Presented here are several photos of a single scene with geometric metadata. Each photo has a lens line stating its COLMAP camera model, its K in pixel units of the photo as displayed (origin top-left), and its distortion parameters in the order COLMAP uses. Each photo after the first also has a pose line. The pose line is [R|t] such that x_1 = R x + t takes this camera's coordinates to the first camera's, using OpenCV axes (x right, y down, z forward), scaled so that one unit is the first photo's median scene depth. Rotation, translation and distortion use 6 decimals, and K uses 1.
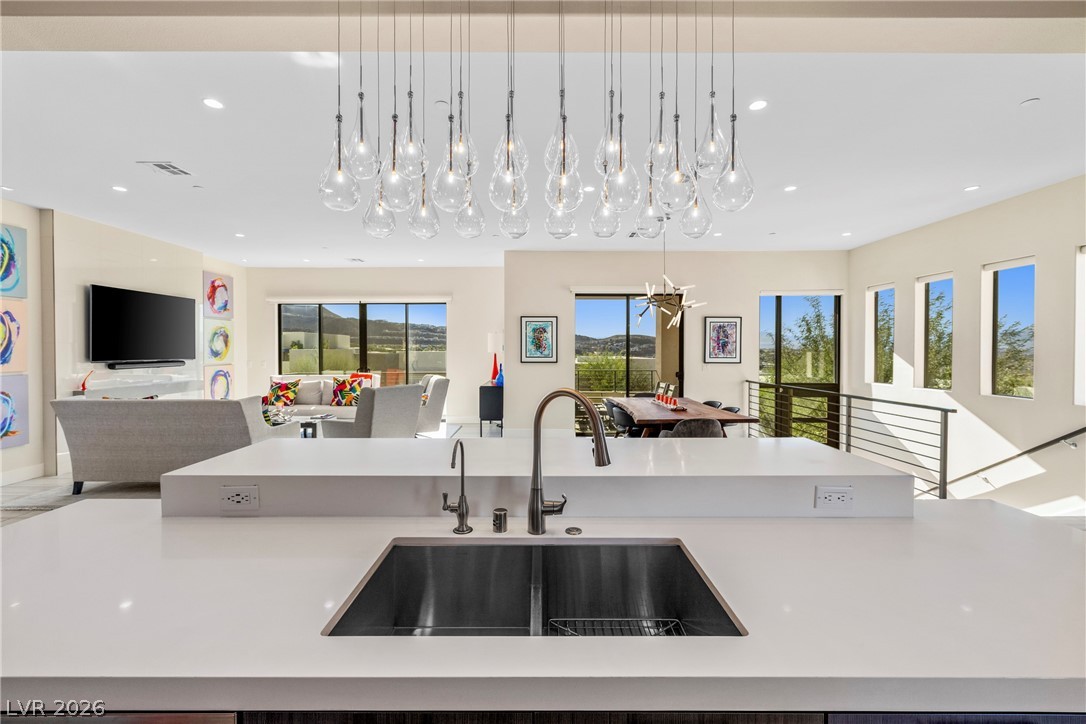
lens RADIAL K [[456.8, 0, 540.5], [0, 456.8, 354.4], [0, 0, 1]] dist [0.001199, -0.000033]
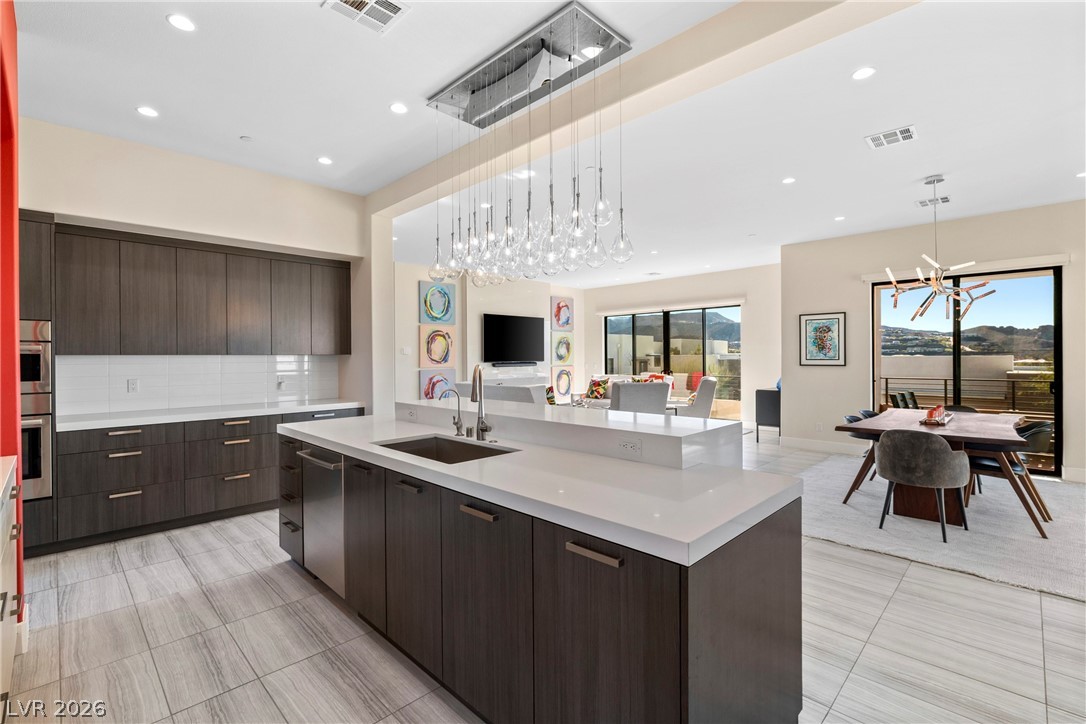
lens RADIAL K [[490.6, 0, 544.4], [0, 490.6, 358.9], [0, 0, 1]] dist [-0.004028, 0.000694]
pose [[0.709048, -0.001927, -0.705158, 0.282804], [-0.001055, 0.999992, -0.003794, 0.008759], [0.705160, 0.003434, 0.709040, -0.049702]]
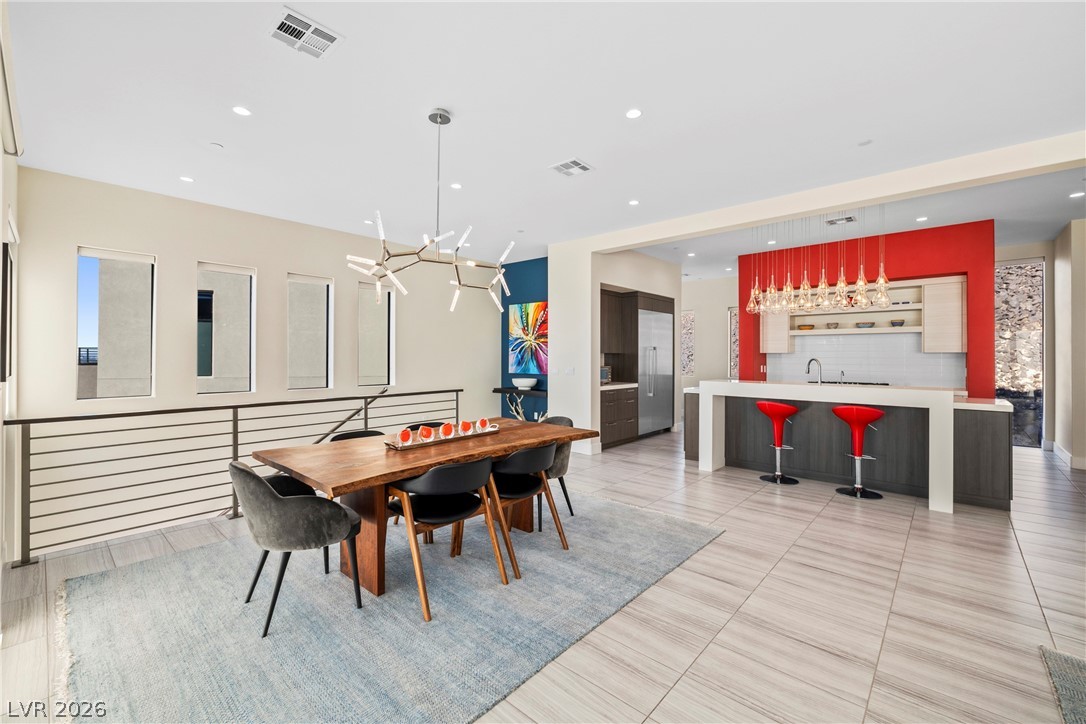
lens RADIAL K [[456.8, 0, 540.5], [0, 456.8, 354.4], [0, 0, 1]] dist [0.001199, -0.000033]
pose [[-0.741313, 0.001573, 0.671158, -0.154260], [0.005141, 0.999981, 0.003334, 0.000416], [-0.671140, 0.005922, -0.741307, 0.978812]]
